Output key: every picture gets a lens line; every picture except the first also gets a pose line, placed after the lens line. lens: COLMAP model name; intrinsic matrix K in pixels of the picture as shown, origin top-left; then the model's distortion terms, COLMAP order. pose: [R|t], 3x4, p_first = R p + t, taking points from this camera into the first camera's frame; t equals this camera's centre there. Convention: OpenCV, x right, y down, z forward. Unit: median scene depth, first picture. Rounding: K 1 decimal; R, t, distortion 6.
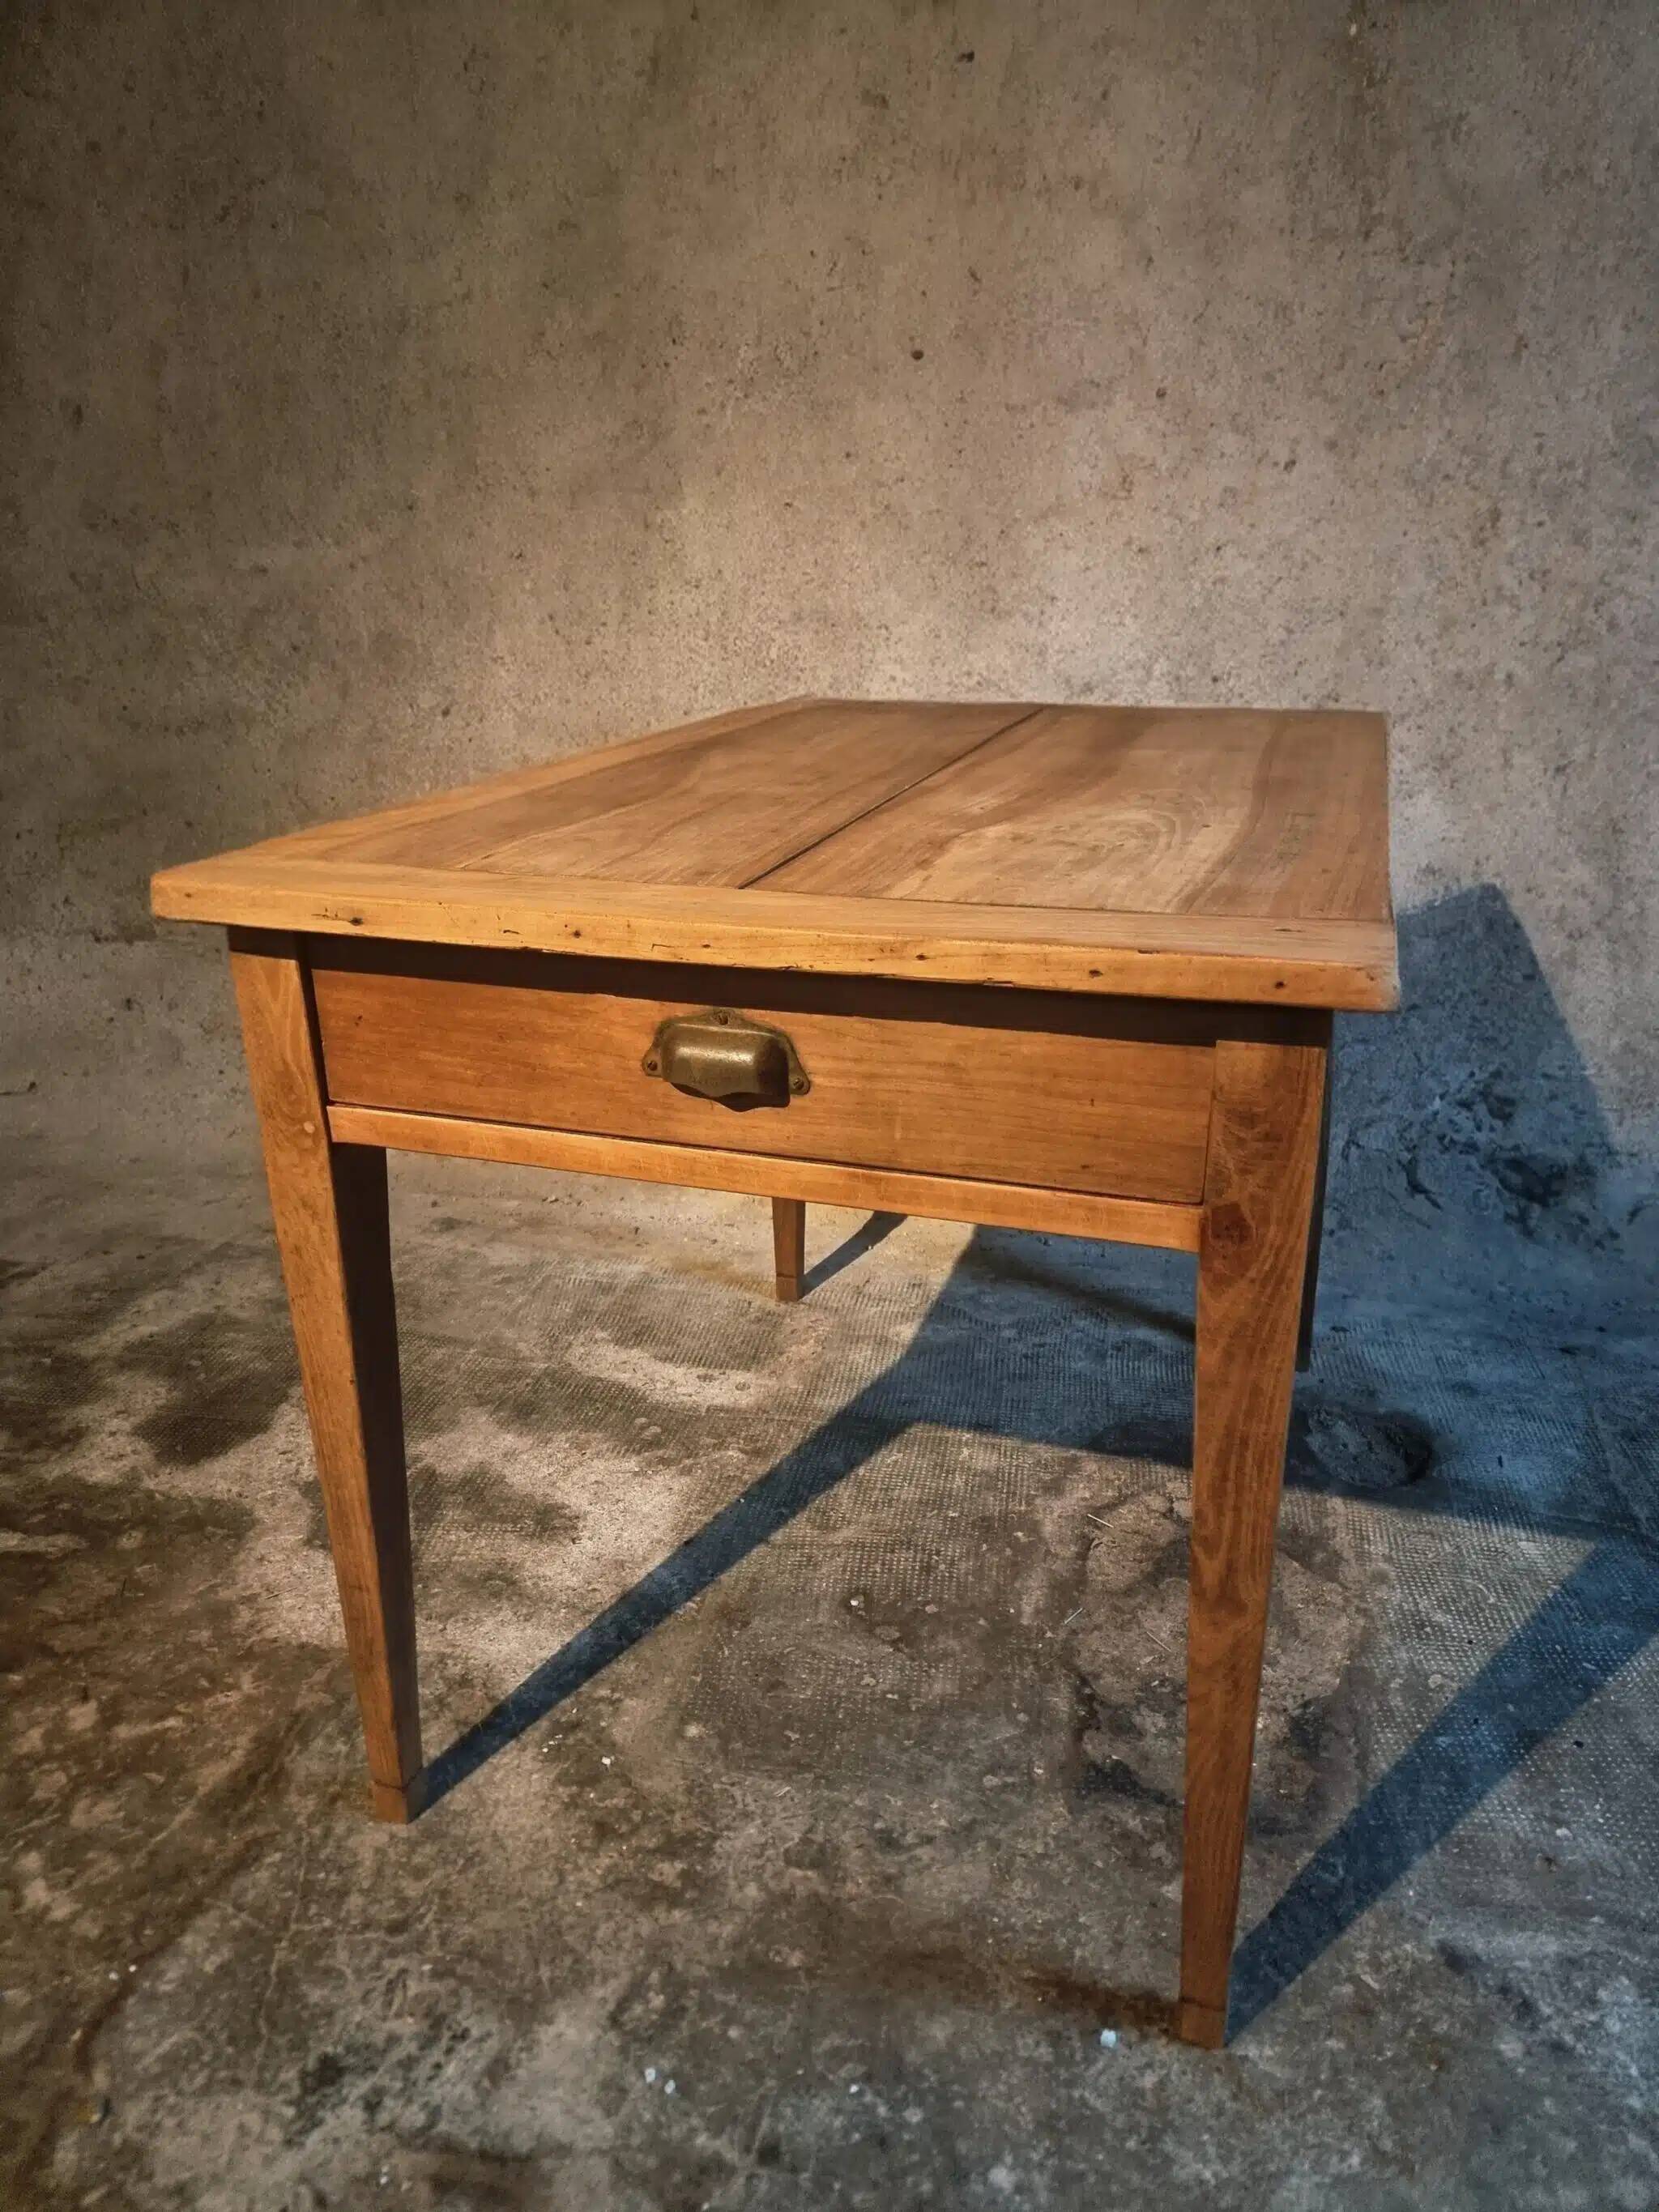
lens RADIAL K [[1559.8, 0, 821.4], [0, 1559.8, 1125.3], [0, 0, 1]] dist [0.071933, -0.060722]
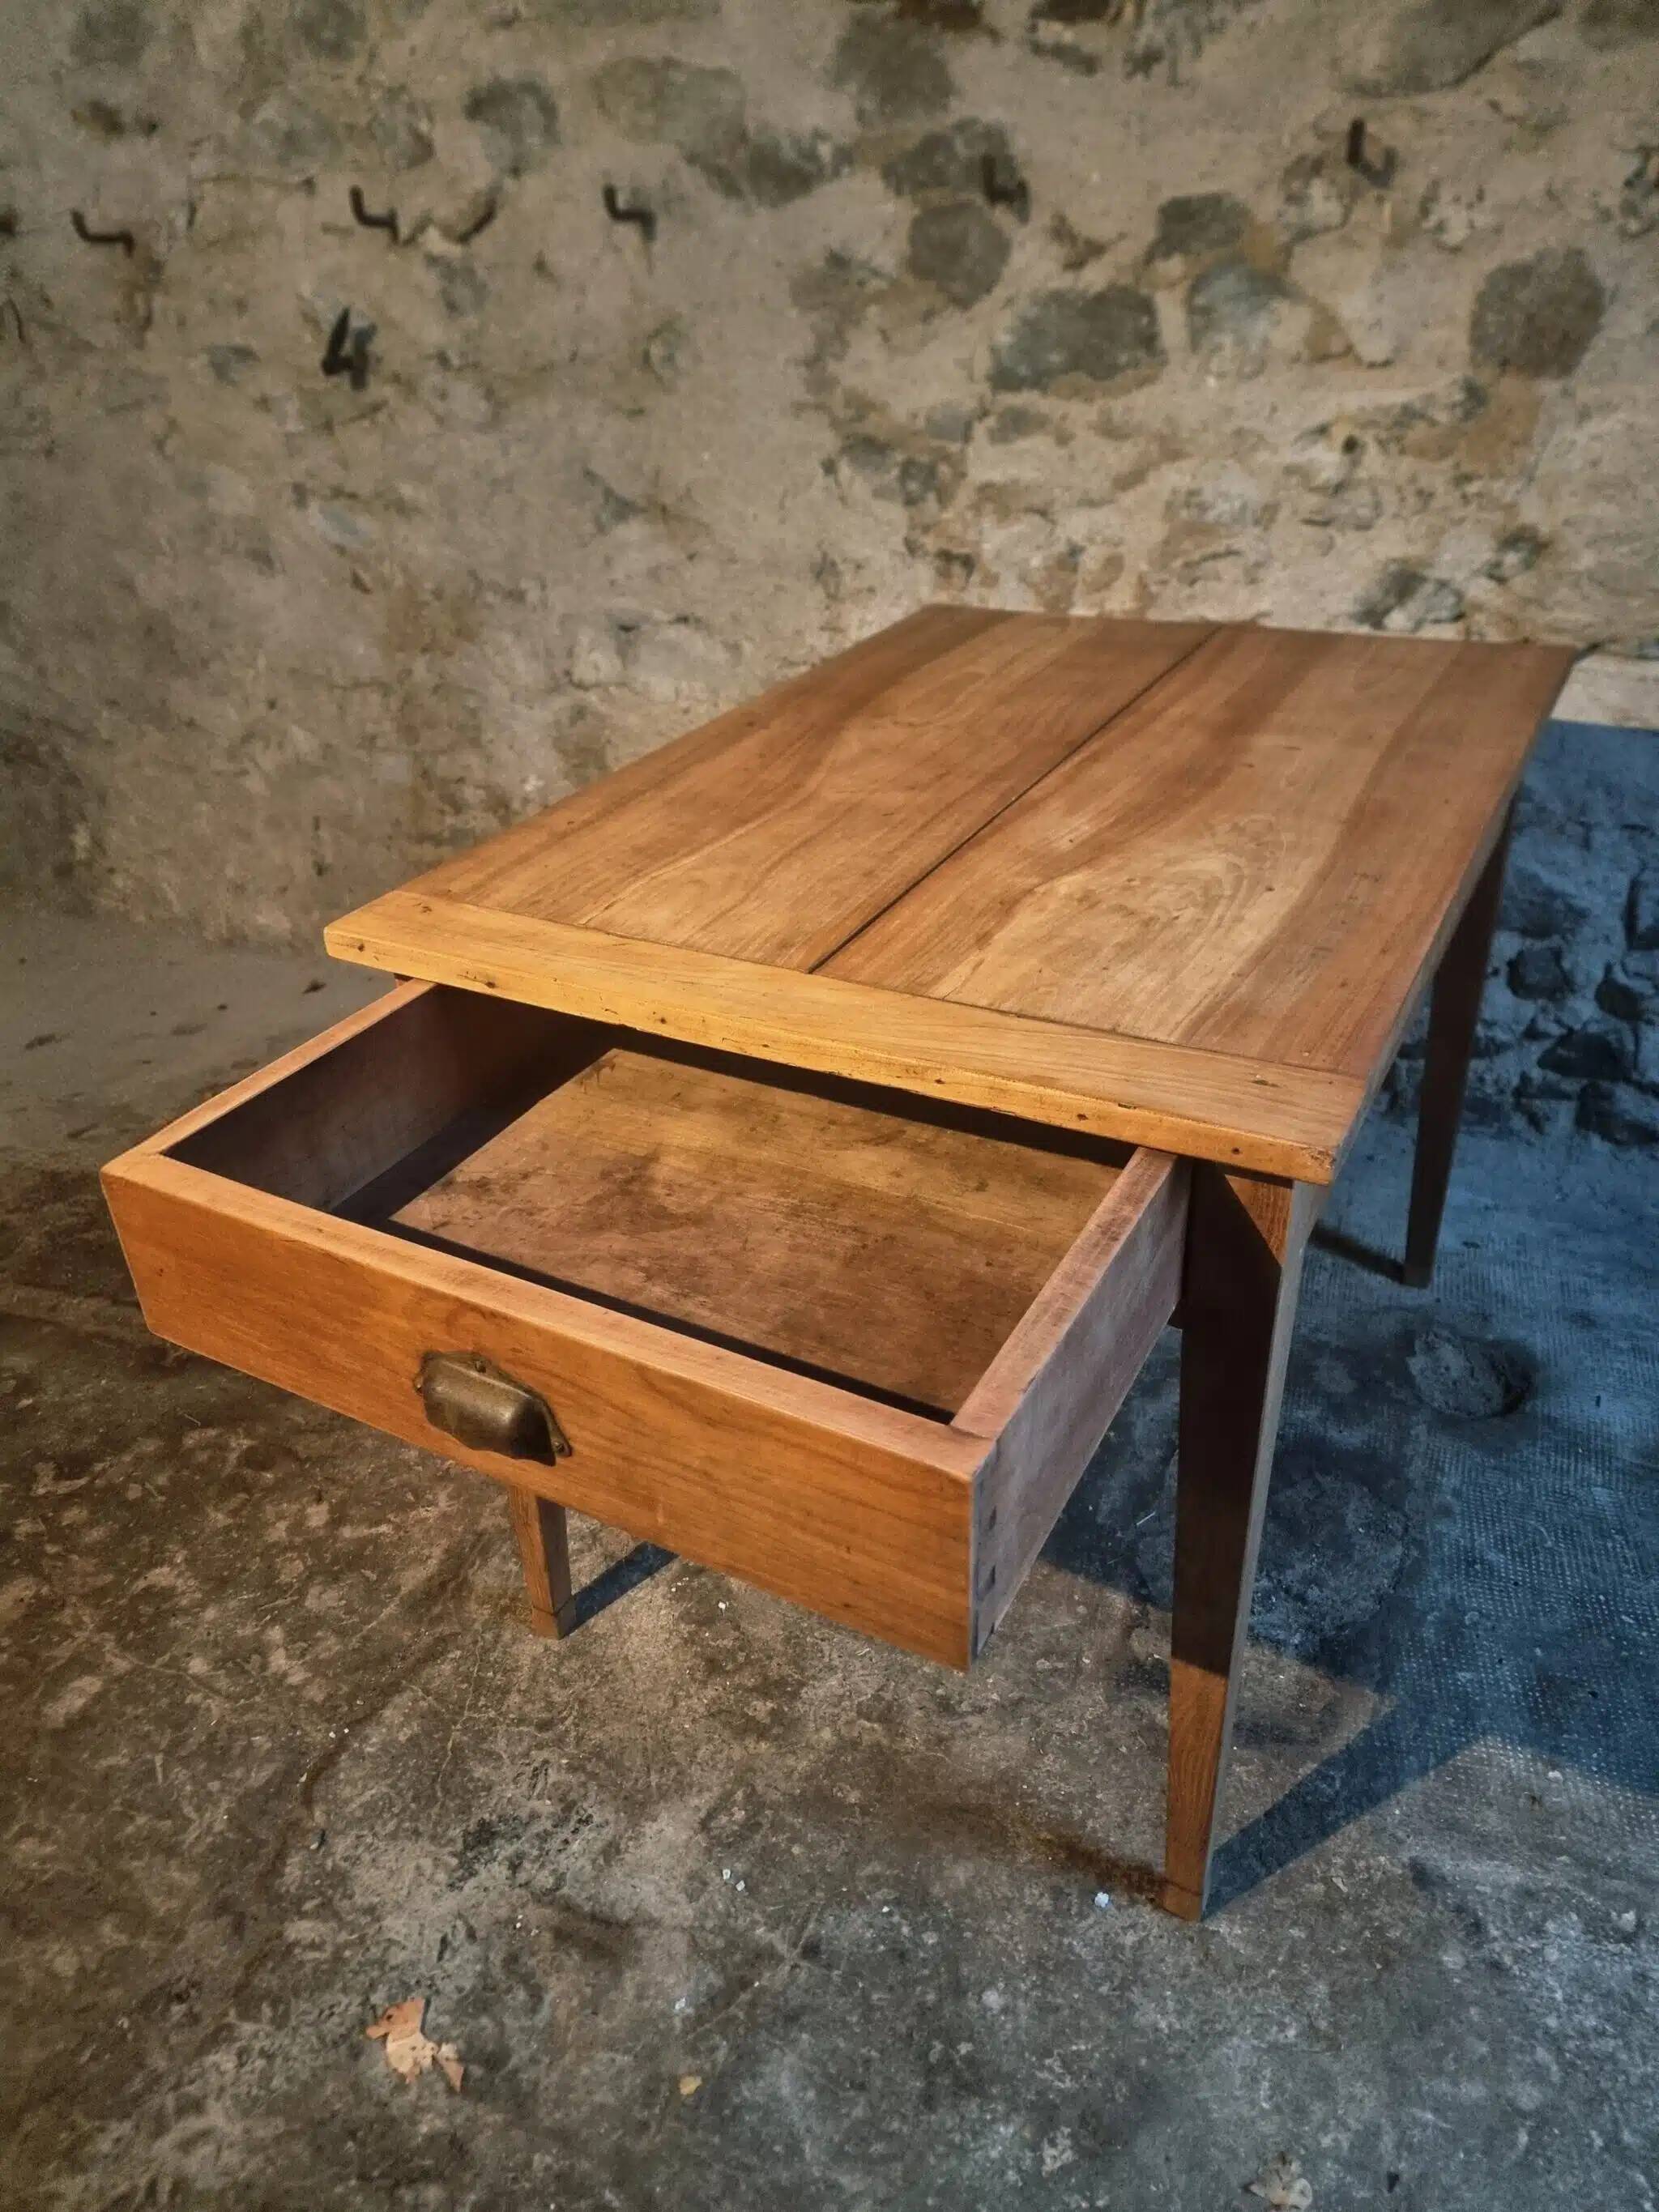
lens RADIAL K [[1568.5, 0, 803.2], [0, 1568.5, 1113.4], [0, 0, 1]] dist [0.053311, -0.031136]
pose [[0.984861, 0.064237, -0.161005, 0.096904], [-0.036667, 0.984986, 0.168697, -0.175940], [0.169424, -0.160240, 0.972429, -0.095763]]
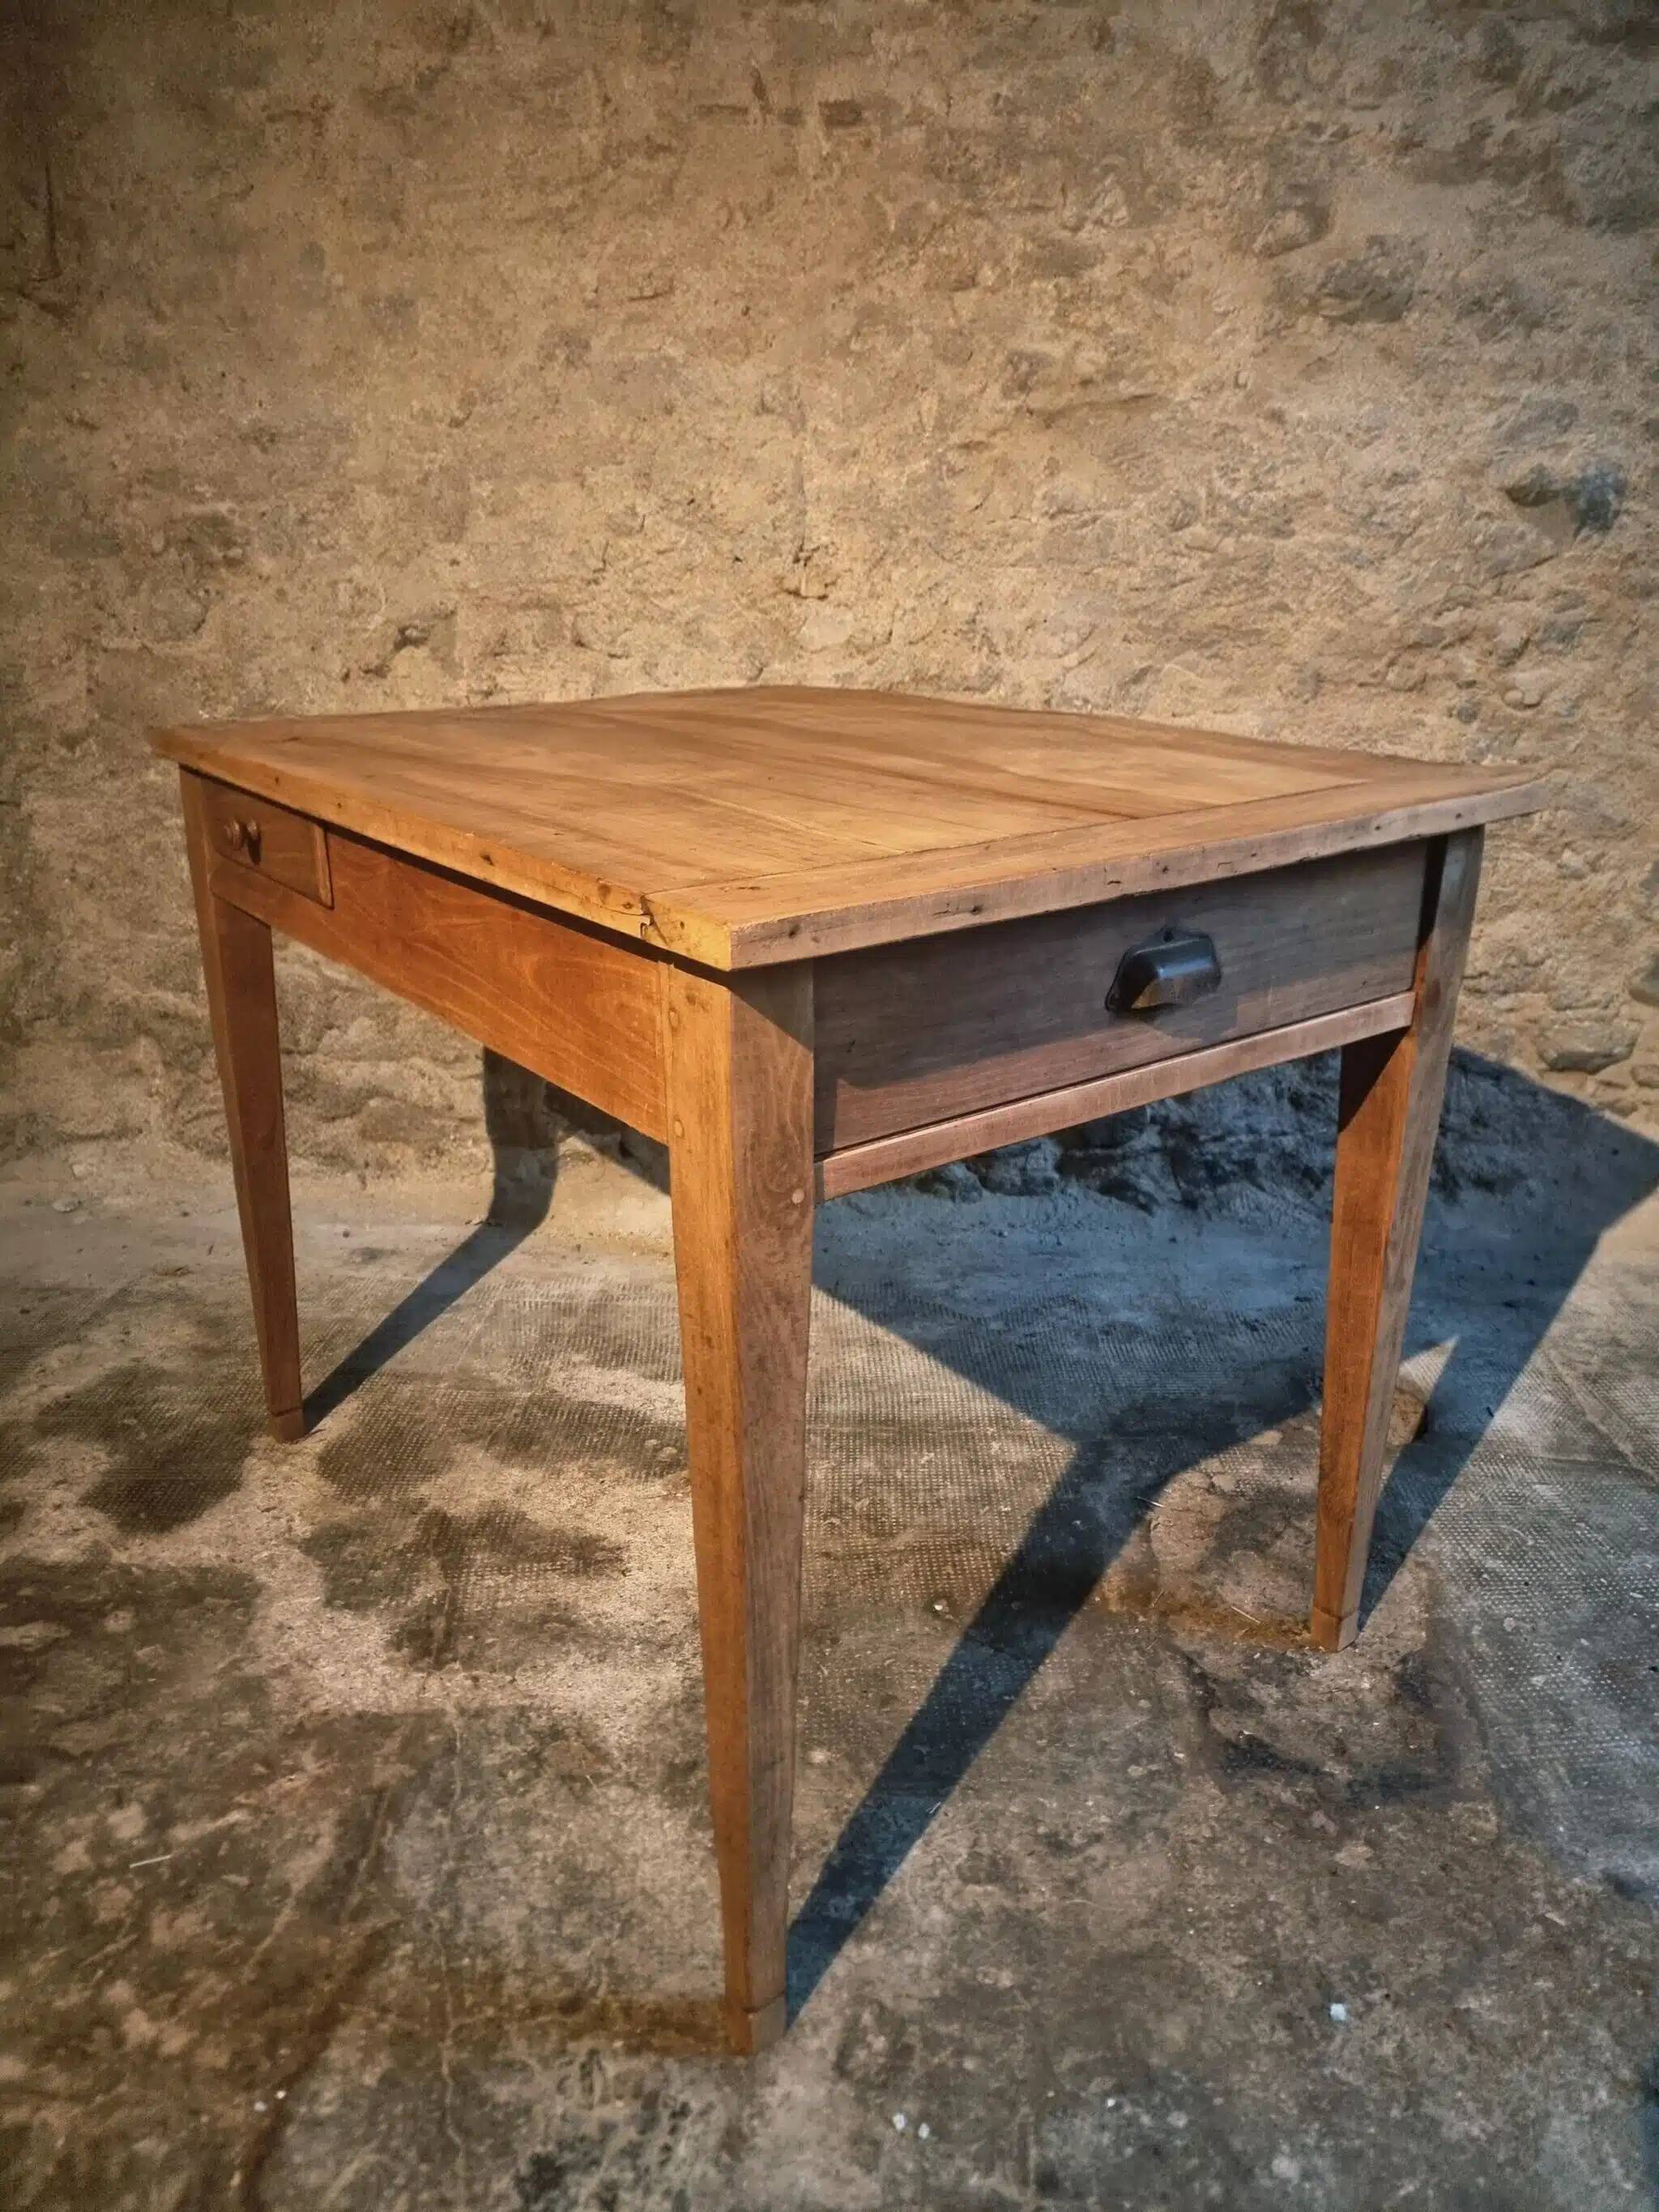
lens RADIAL K [[1550.7, 0, 832.2], [0, 1550.7, 1128.3], [0, 0, 1]] dist [0.070302, -0.063375]
pose [[0.983037, -0.047719, 0.177090, -0.238636], [0.049050, 0.998791, -0.003146, 0.008496], [-0.176726, 0.011779, 0.984190, 0.065454]]
